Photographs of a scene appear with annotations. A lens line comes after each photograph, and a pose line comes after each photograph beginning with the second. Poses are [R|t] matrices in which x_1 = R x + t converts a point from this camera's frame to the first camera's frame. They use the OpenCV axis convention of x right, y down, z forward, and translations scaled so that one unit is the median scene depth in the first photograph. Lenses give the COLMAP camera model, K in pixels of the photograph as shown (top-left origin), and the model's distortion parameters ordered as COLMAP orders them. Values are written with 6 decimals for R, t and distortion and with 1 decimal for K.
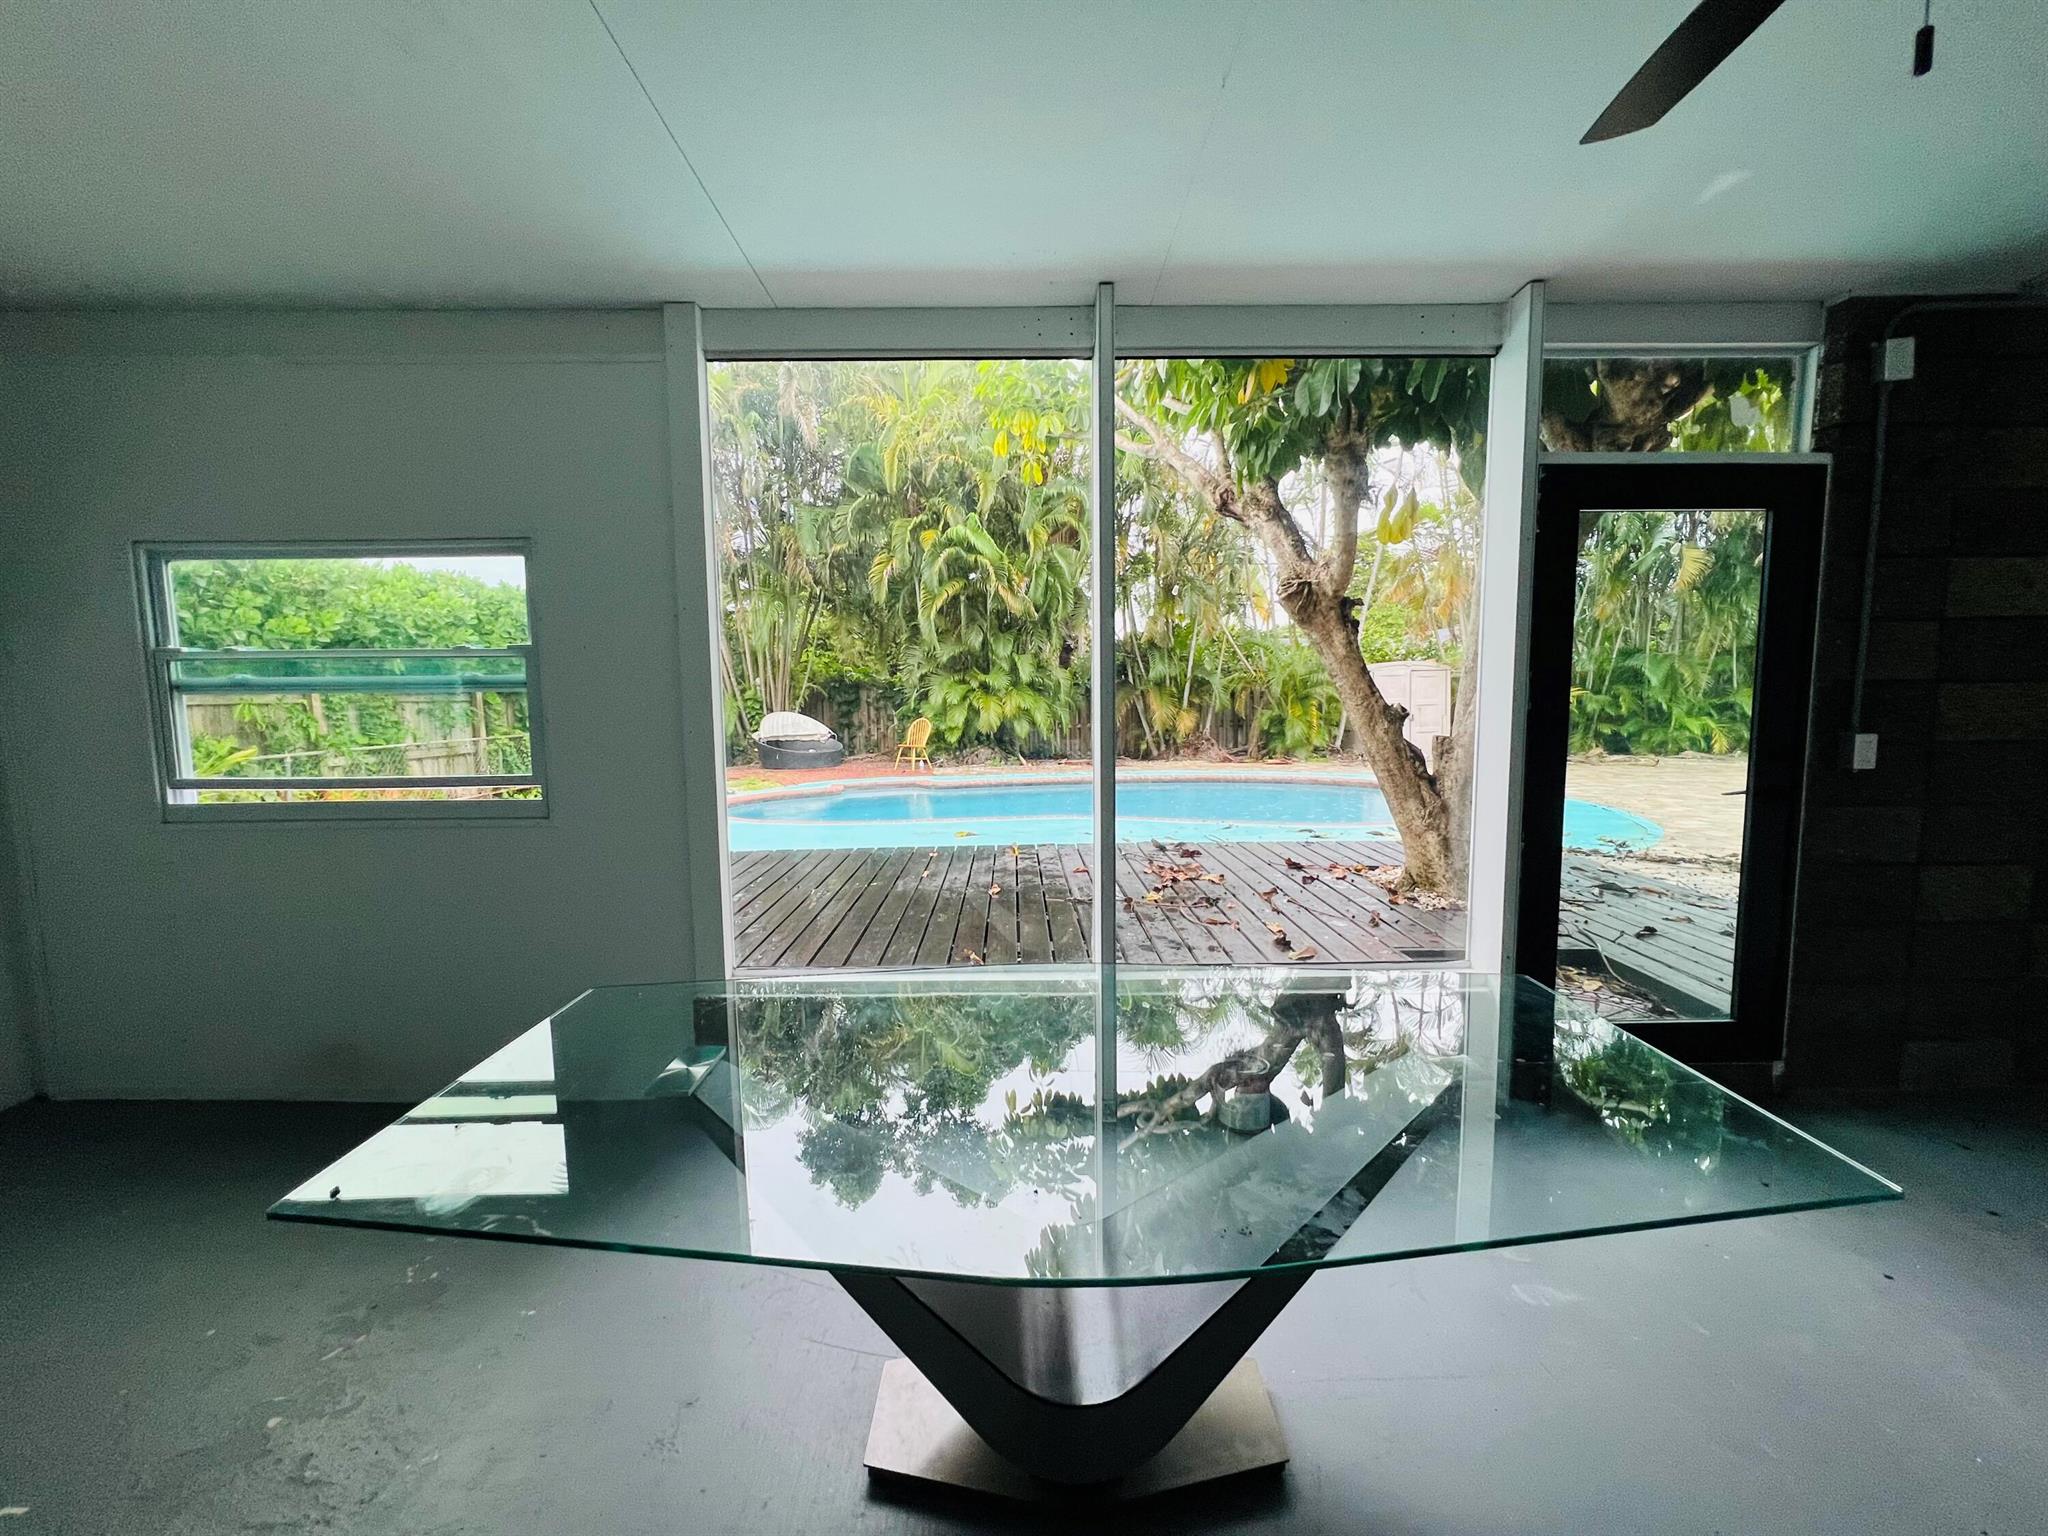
lens RADIAL K [[824.8, 0, 1018.6], [0, 824.8, 778.9], [0, 0, 1]] dist [-0.002522, -0.000084]
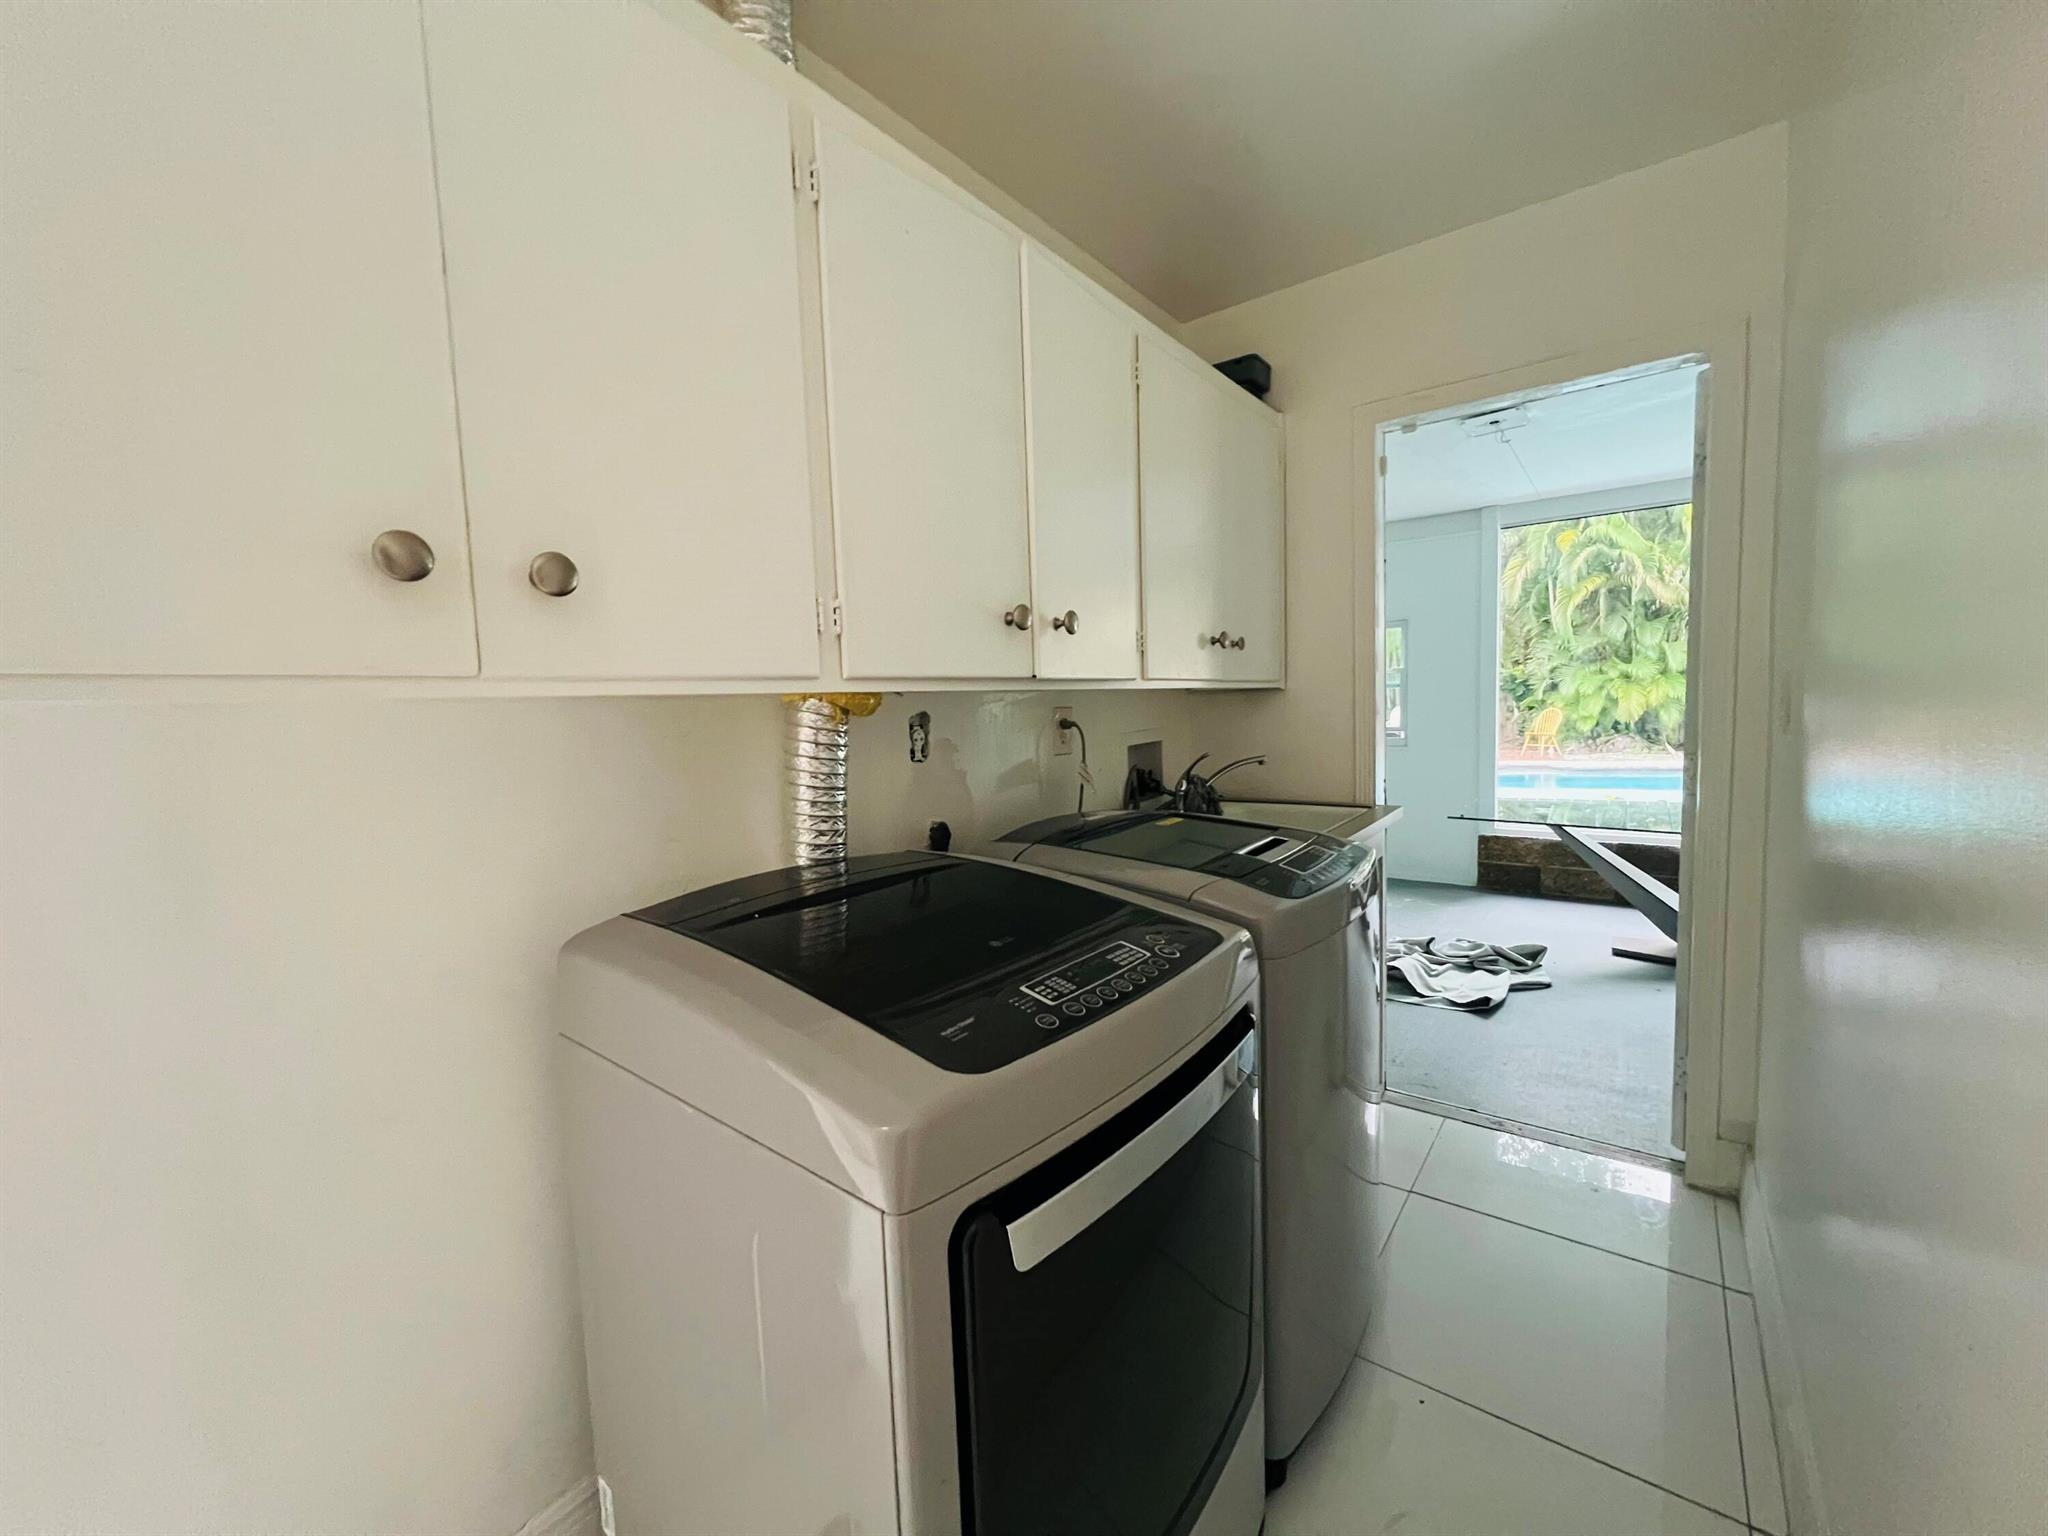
lens RADIAL K [[824.8, 0, 1031.0], [0, 824.8, 761.9], [0, 0, 1]] dist [-0.002522, -0.000084]
pose [[0.796159, 0.026615, -0.604501, -0.008681], [-0.036607, 0.999321, -0.004215, 0.026064], [0.603979, 0.025485, 0.796593, -0.258791]]
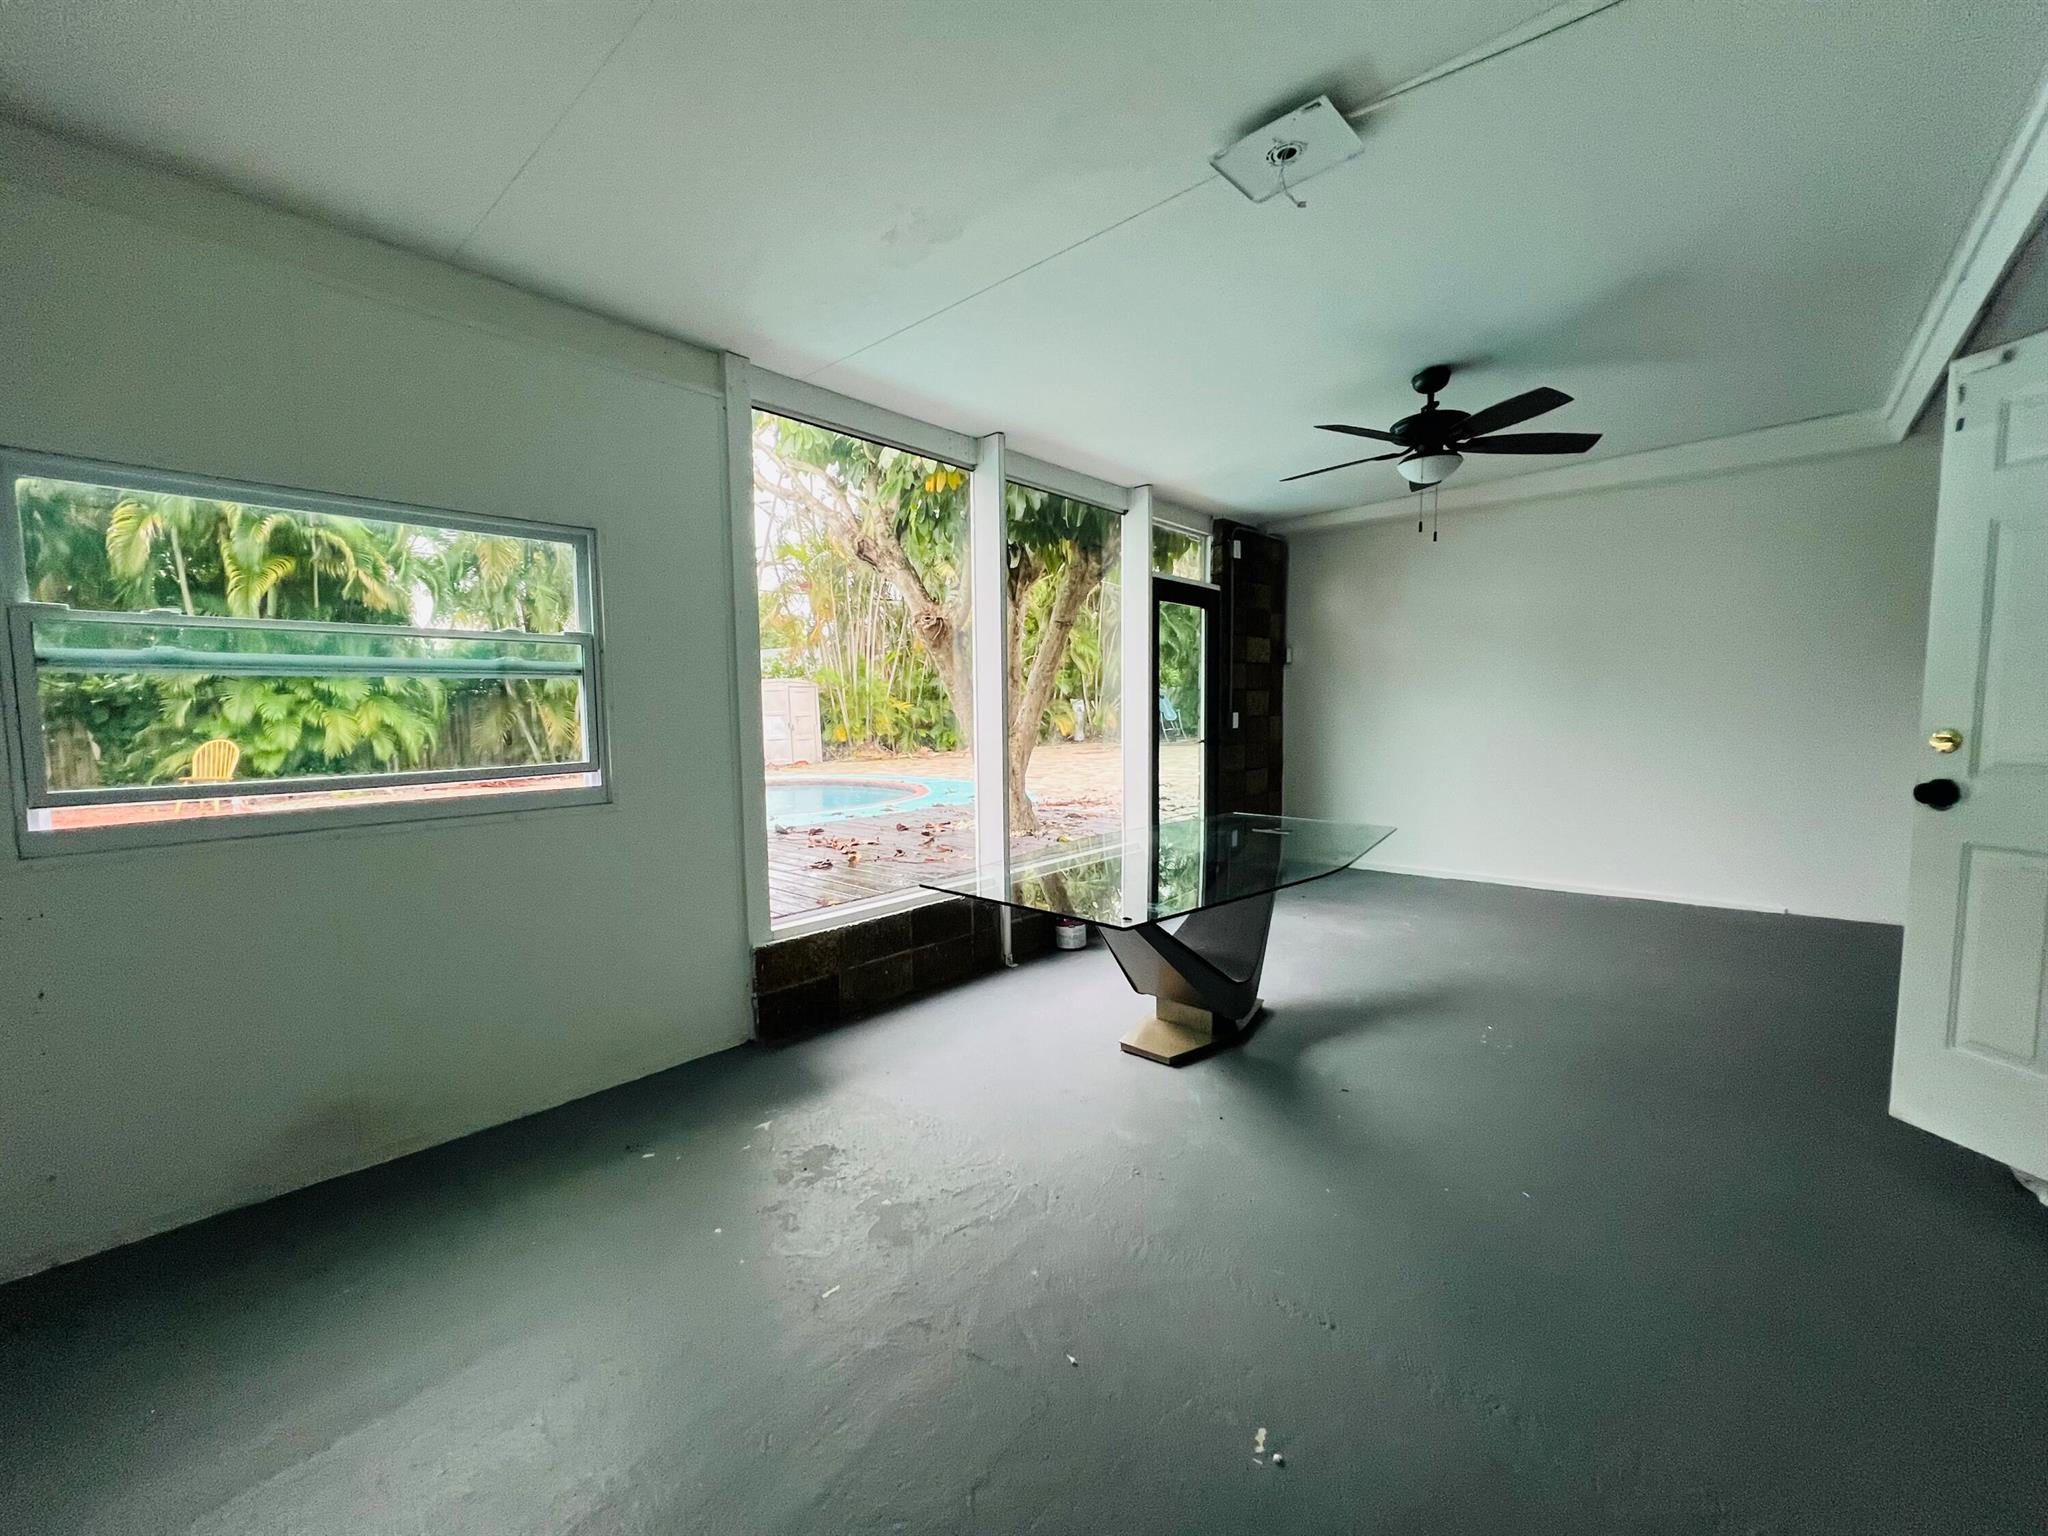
lens RADIAL K [[824.8, 0, 1030.3], [0, 824.8, 769.4], [0, 0, 1]] dist [-0.002522, -0.000084]
pose [[0.666731, -0.056333, 0.743166, -0.190751], [0.081015, 0.996709, 0.002870, 0.008943], [-0.740882, 0.058294, 0.669101, -0.014123]]
